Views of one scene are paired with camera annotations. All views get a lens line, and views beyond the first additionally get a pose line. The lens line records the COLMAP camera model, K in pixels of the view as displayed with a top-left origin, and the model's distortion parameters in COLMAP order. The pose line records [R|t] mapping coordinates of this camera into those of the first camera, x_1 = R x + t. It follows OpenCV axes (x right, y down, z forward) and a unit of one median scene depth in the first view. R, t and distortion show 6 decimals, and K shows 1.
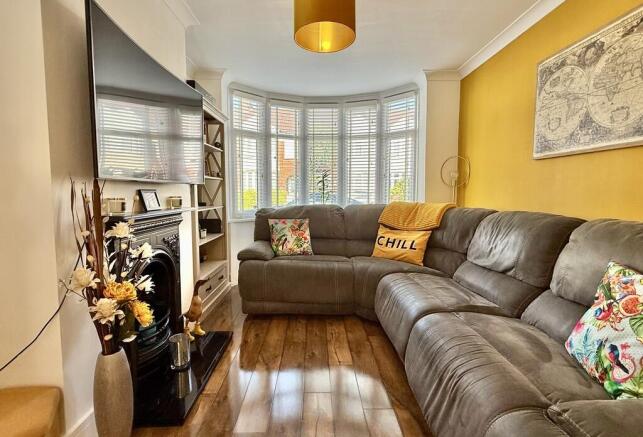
lens RADIAL K [[303.0, 0, 318.9], [0, 303.0, 215.4], [0, 0, 1]] dist [-0.004585, -0.000652]
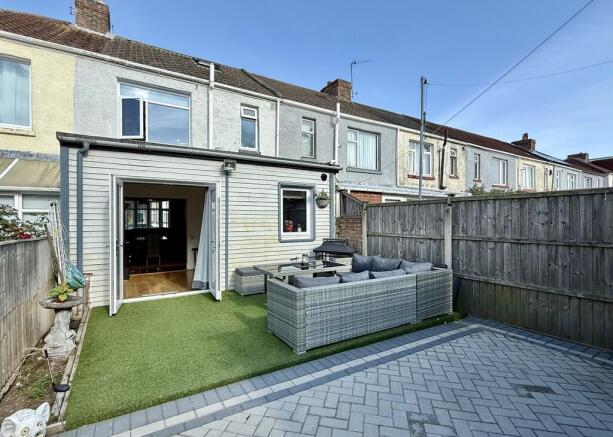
lens RADIAL K [[296.3, 0, 302.9], [0, 296.3, 221.6], [0, 0, 1]] dist [0.004062, 0.000475]
pose [[0.850601, -0.005218, 0.525786, -0.329894], [0.044086, 0.997137, -0.061427, 0.281406], [-0.523961, 0.075430, 0.848396, -4.422830]]
